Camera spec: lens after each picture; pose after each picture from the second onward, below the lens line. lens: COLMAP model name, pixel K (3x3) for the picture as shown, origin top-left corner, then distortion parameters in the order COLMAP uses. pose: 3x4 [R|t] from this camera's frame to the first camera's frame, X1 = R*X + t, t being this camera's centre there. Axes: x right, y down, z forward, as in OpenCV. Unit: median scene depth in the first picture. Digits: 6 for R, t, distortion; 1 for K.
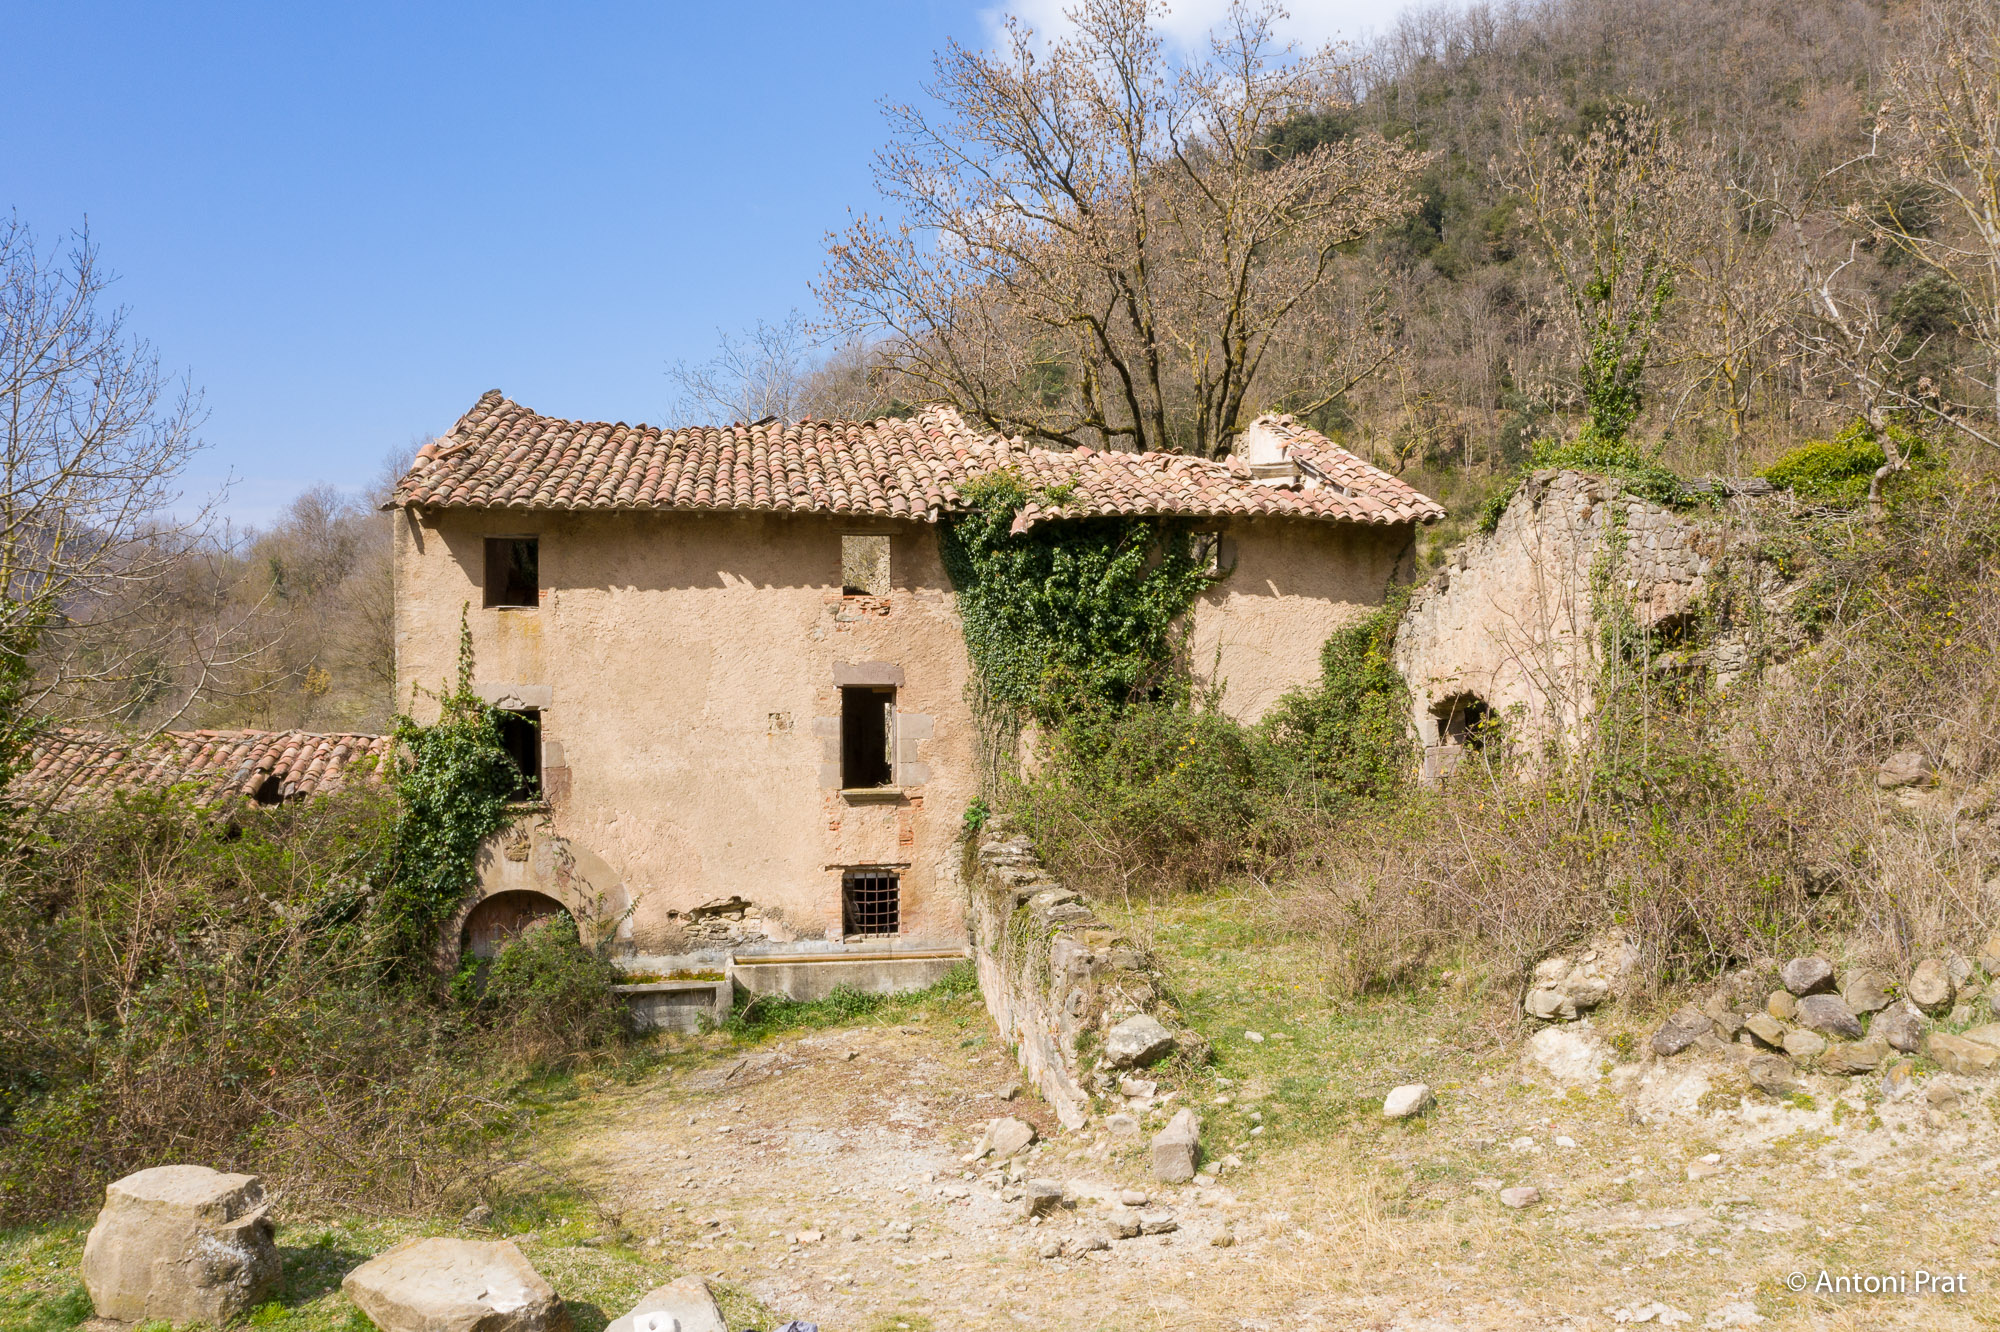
lens RADIAL K [[1606.8, 0, 991.1], [0, 1606.8, 663.9], [0, 0, 1]] dist [-0.005532, 0.014567]
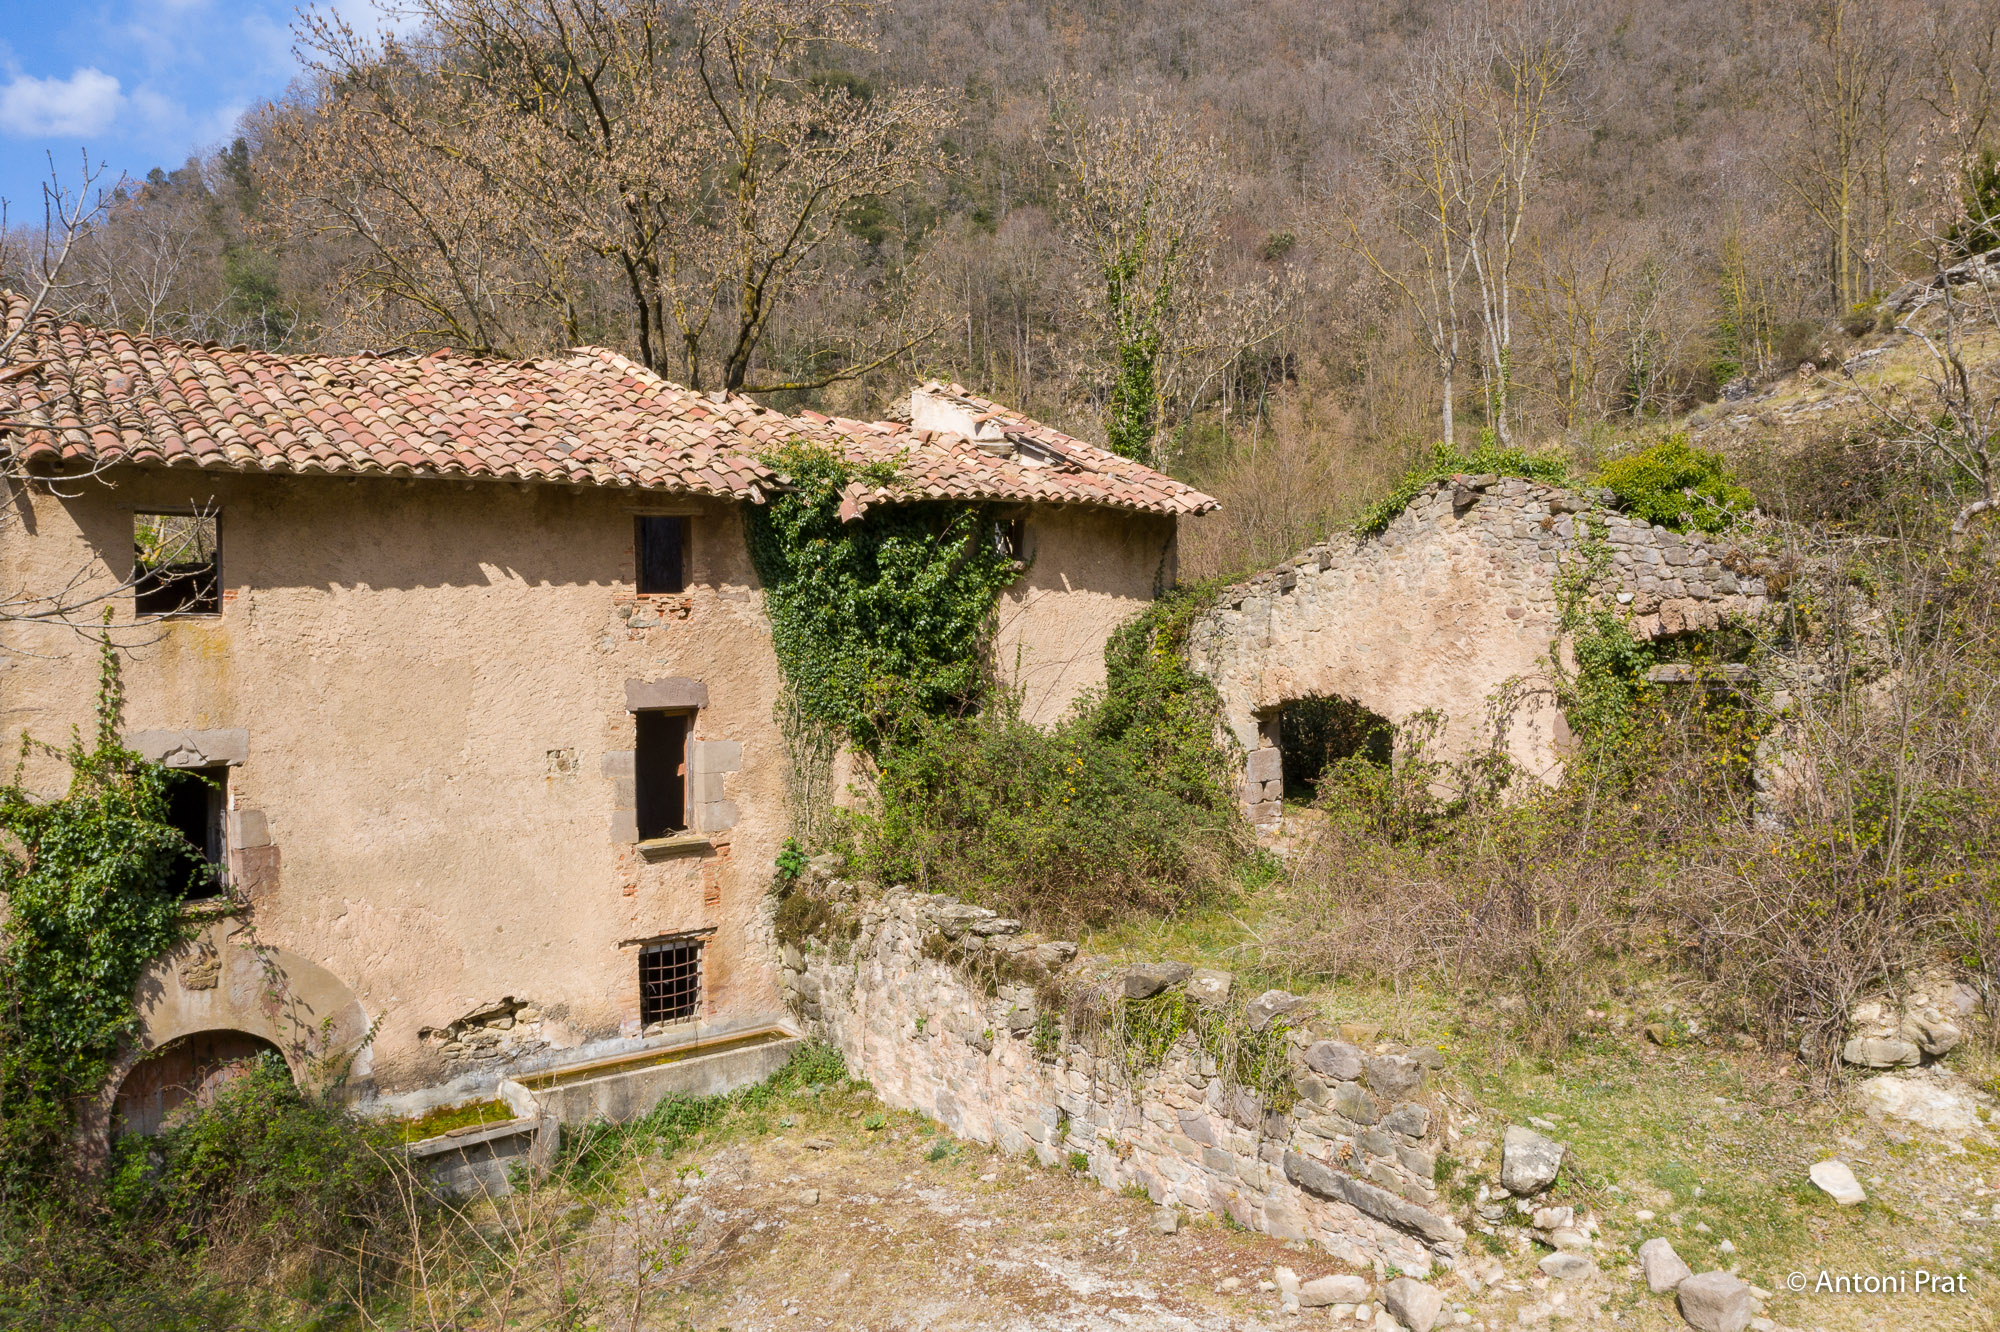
lens RADIAL K [[1606.8, 0, 1002.6], [0, 1606.8, 667.3], [0, 0, 1]] dist [-0.005532, 0.014567]
pose [[0.864309, -0.026032, 0.502286, -0.332271], [0.008850, 0.999292, 0.036562, -0.034326], [-0.502883, -0.027155, 0.863928, 0.241119]]
